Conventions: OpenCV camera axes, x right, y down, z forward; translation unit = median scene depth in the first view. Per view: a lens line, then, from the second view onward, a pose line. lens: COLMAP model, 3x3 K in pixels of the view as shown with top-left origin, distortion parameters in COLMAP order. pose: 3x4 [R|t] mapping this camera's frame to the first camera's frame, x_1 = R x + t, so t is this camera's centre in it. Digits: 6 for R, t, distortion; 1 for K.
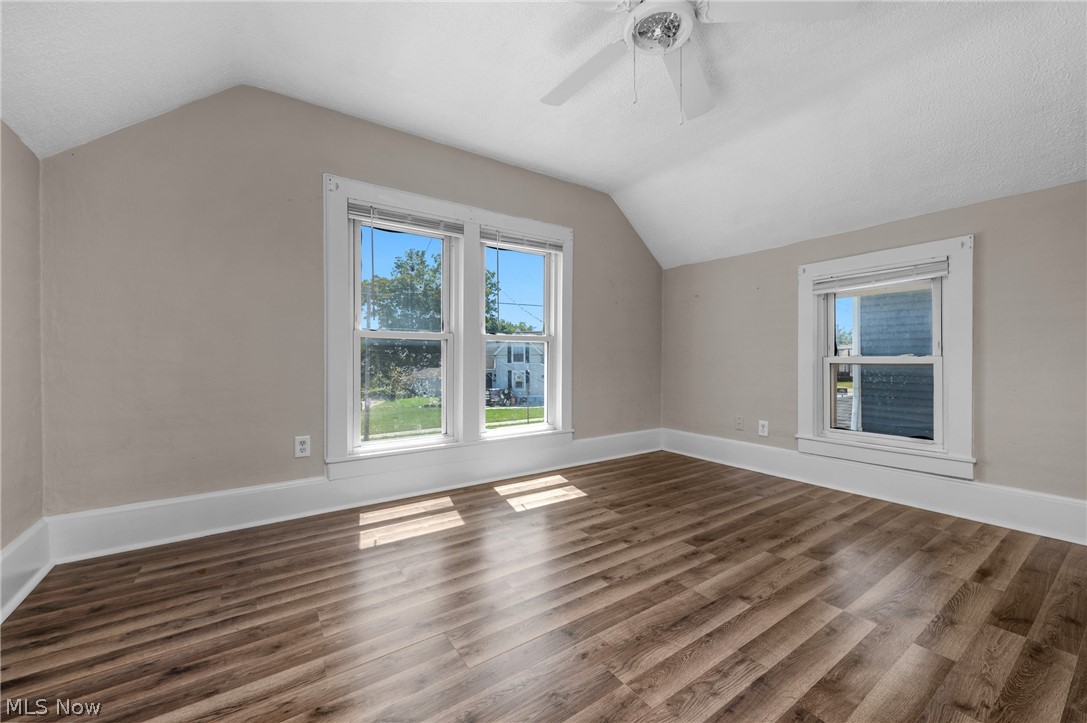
lens RADIAL K [[437.3, 0, 551.0], [0, 437.3, 355.4], [0, 0, 1]] dist [0.008826, -0.000211]
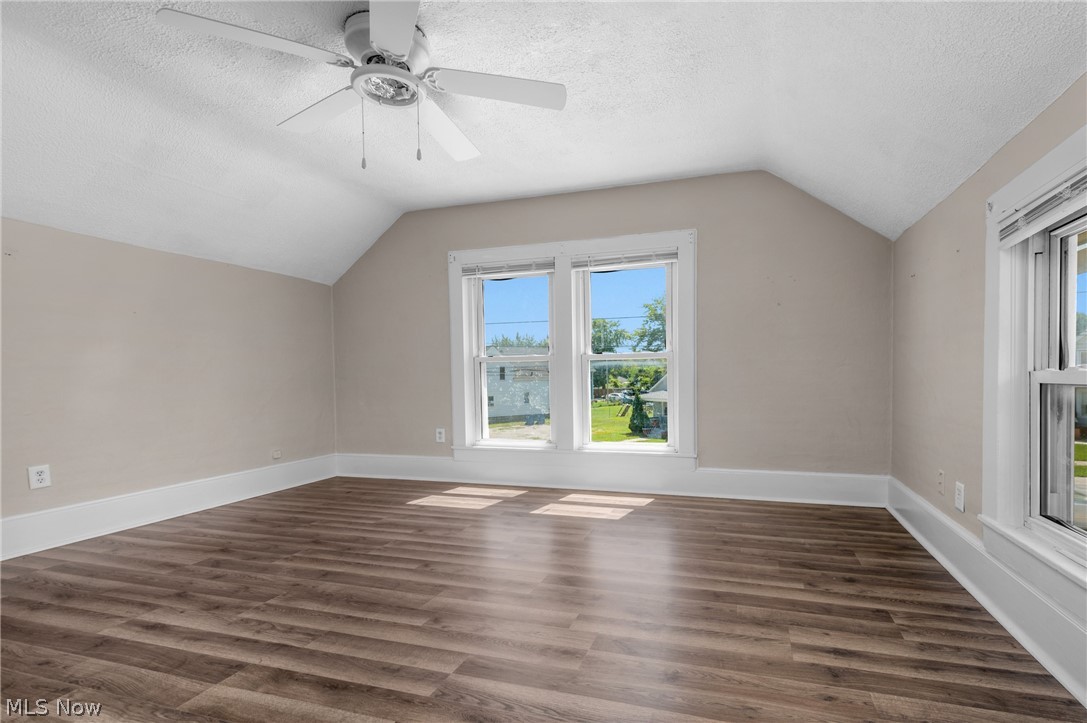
lens RADIAL K [[438.1, 0, 600.2], [0, 438.1, 379.7], [0, 0, 1]] dist [0.007854, -0.000109]
pose [[0.655157, 0.001267, -0.755492, 1.014044], [0.014247, 0.999800, 0.014032, -0.000442], [0.755359, -0.019957, 0.655008, 0.452618]]
